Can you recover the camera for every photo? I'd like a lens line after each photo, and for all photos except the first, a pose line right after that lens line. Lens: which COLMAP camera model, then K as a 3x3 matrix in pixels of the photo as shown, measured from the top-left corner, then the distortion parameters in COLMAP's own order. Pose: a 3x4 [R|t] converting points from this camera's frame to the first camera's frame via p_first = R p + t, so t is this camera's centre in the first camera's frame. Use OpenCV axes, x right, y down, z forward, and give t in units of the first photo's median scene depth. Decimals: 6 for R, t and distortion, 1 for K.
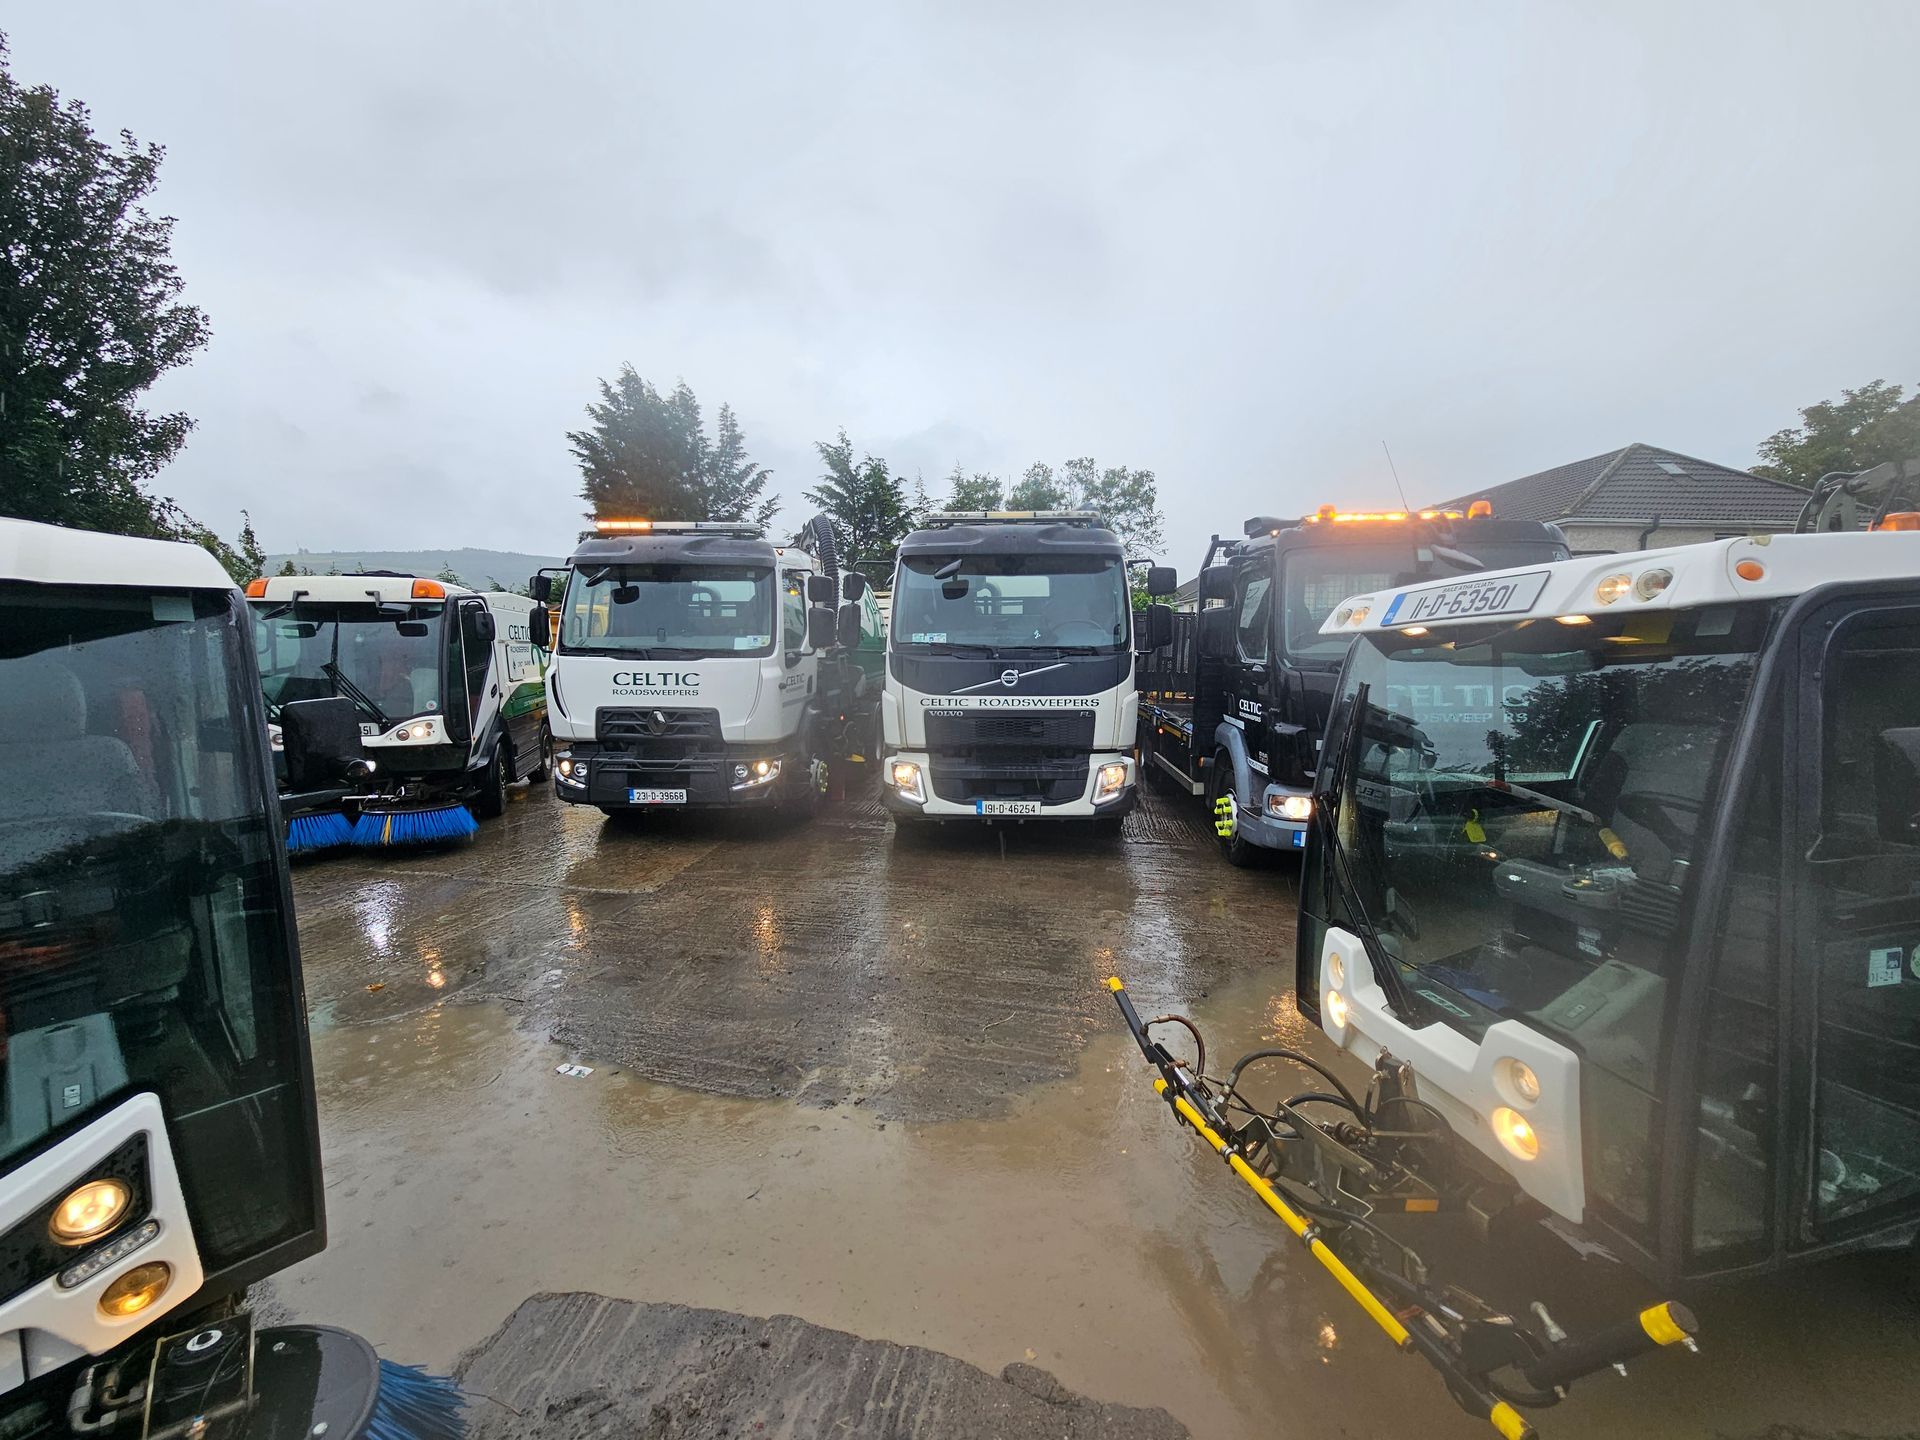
lens RADIAL K [[781.9, 0, 965.7], [0, 781.9, 724.1], [0, 0, 1]] dist [-0.008955, 0.003867]
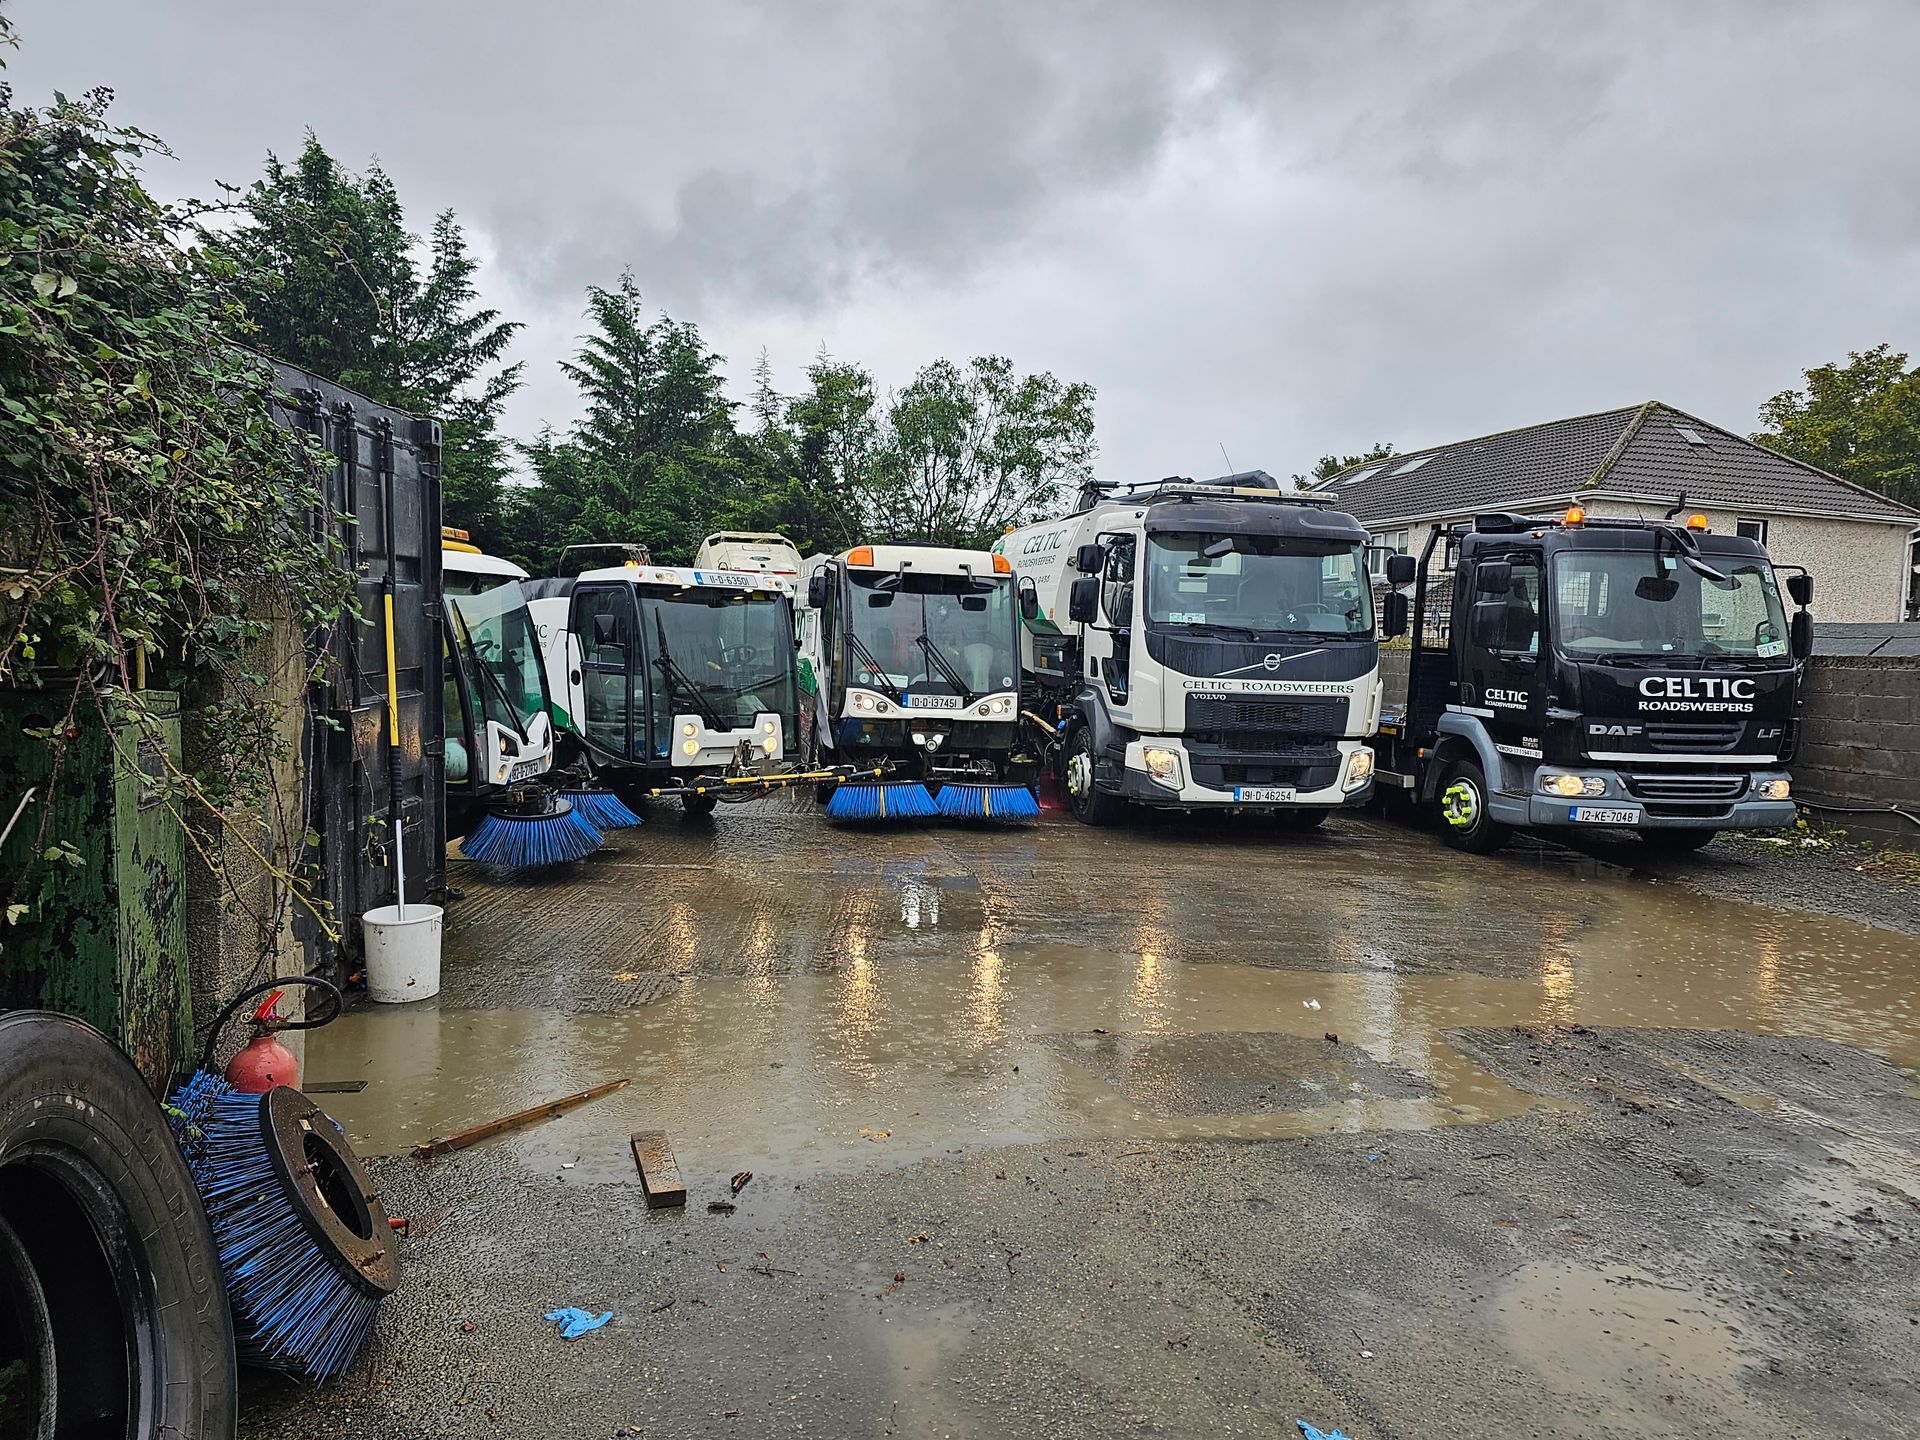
lens RADIAL K [[1275.8, 0, 974.8], [0, 1275.8, 722.5], [0, 0, 1]] dist [0.075529, -0.066650]
pose [[0.962749, 0.019174, 0.269718, -0.668791], [-0.014482, 0.999707, -0.019375, 0.048912], [-0.270010, 0.014747, 0.962745, -0.405420]]
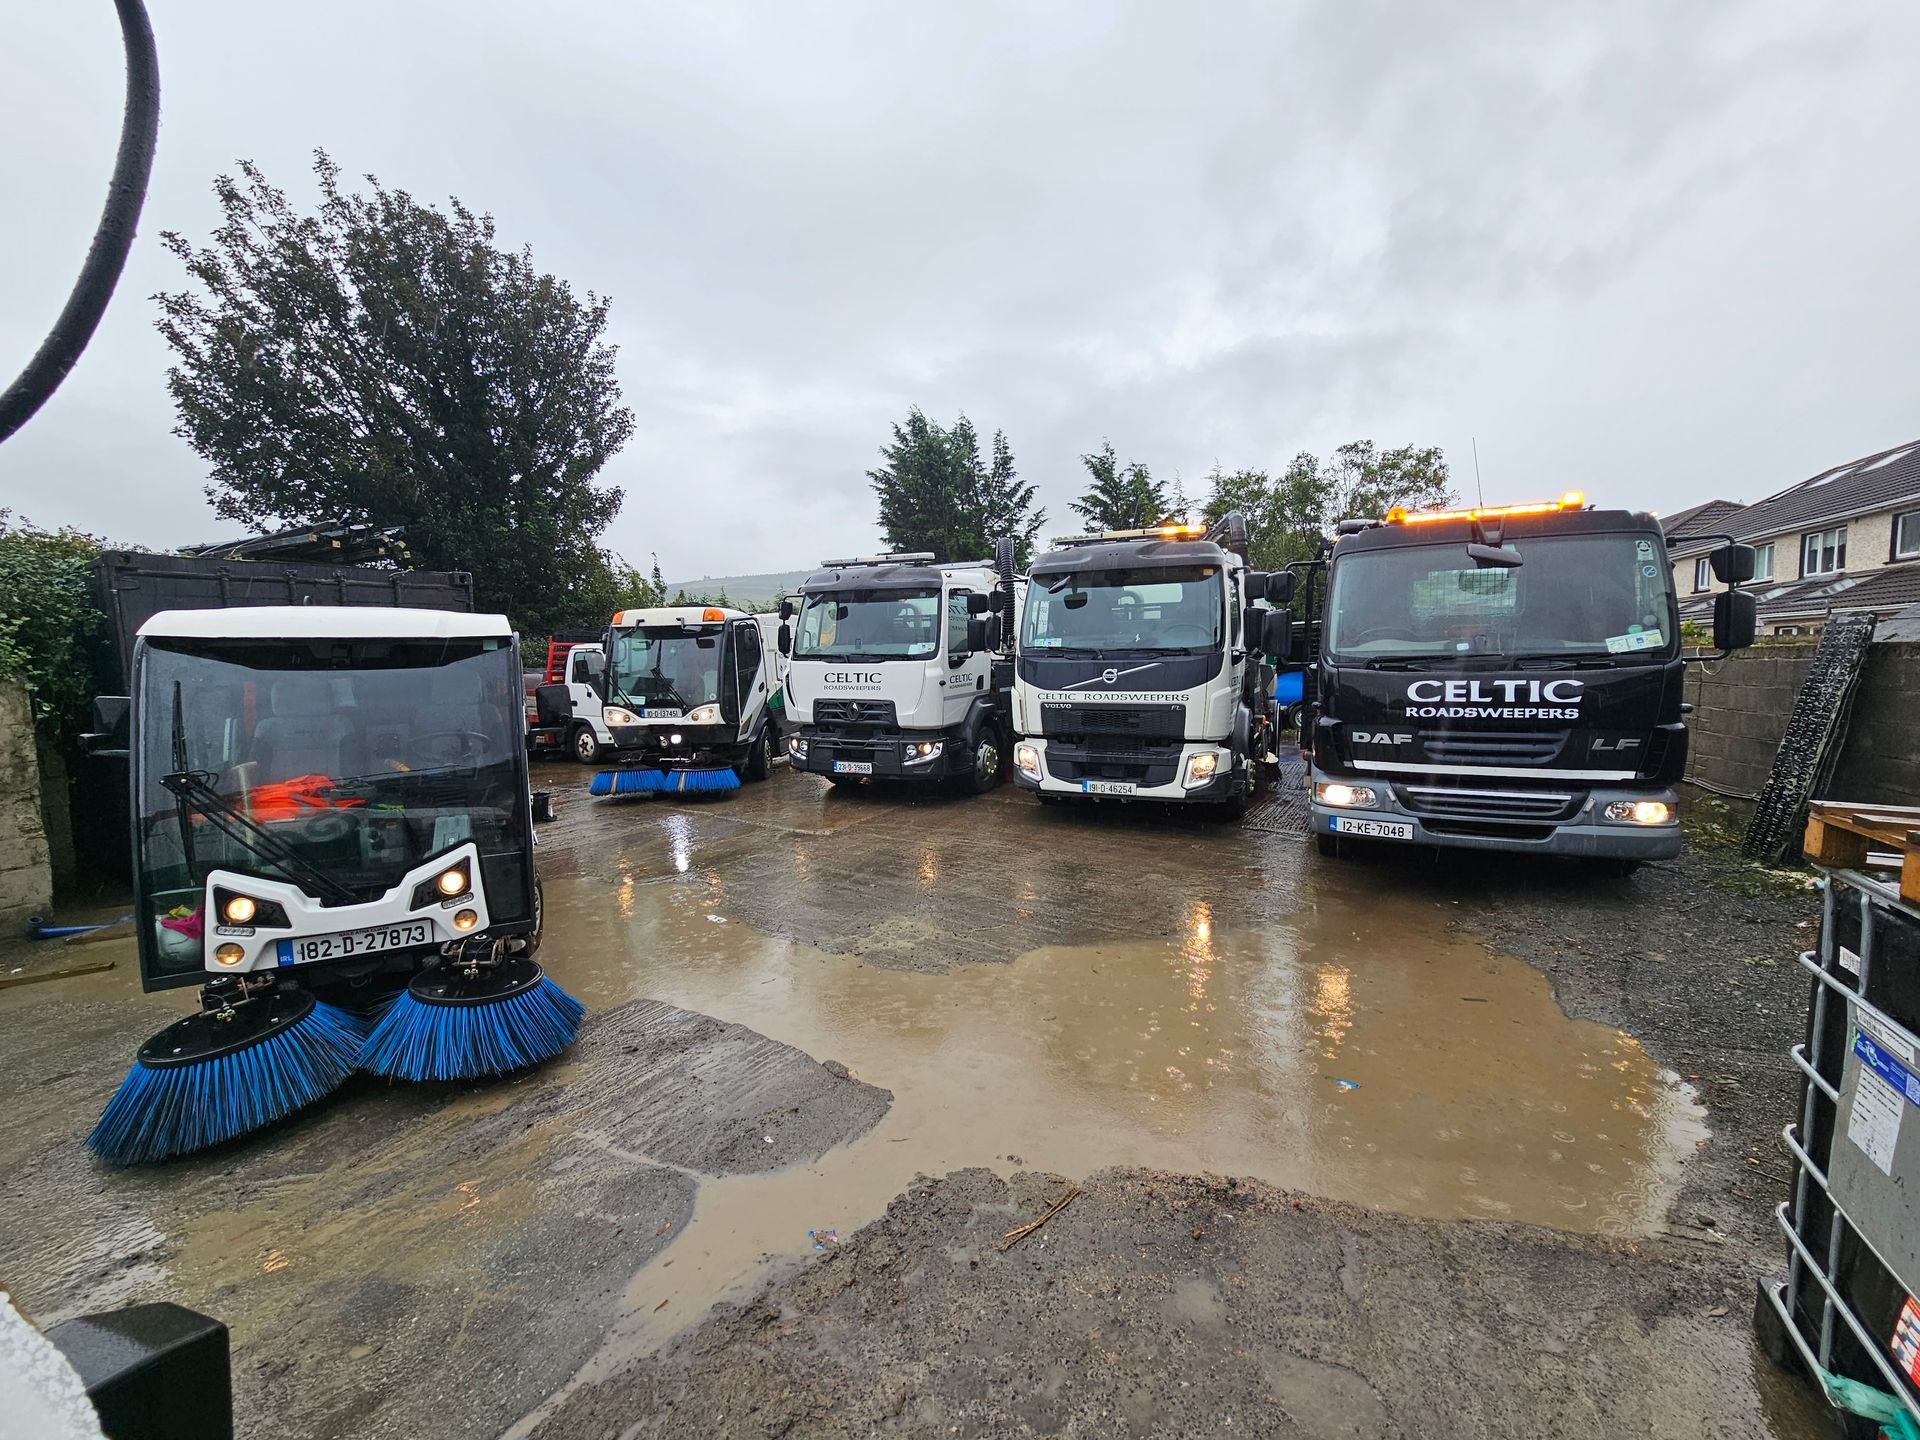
lens RADIAL K [[781.9, 0, 965.7], [0, 781.9, 724.1], [0, 0, 1]] dist [-0.008955, 0.003867]
pose [[0.927331, 0.019346, -0.373741, 0.266674], [-0.019757, 0.999801, 0.002732, 0.012310], [0.373720, 0.004851, 0.927529, -0.143517]]
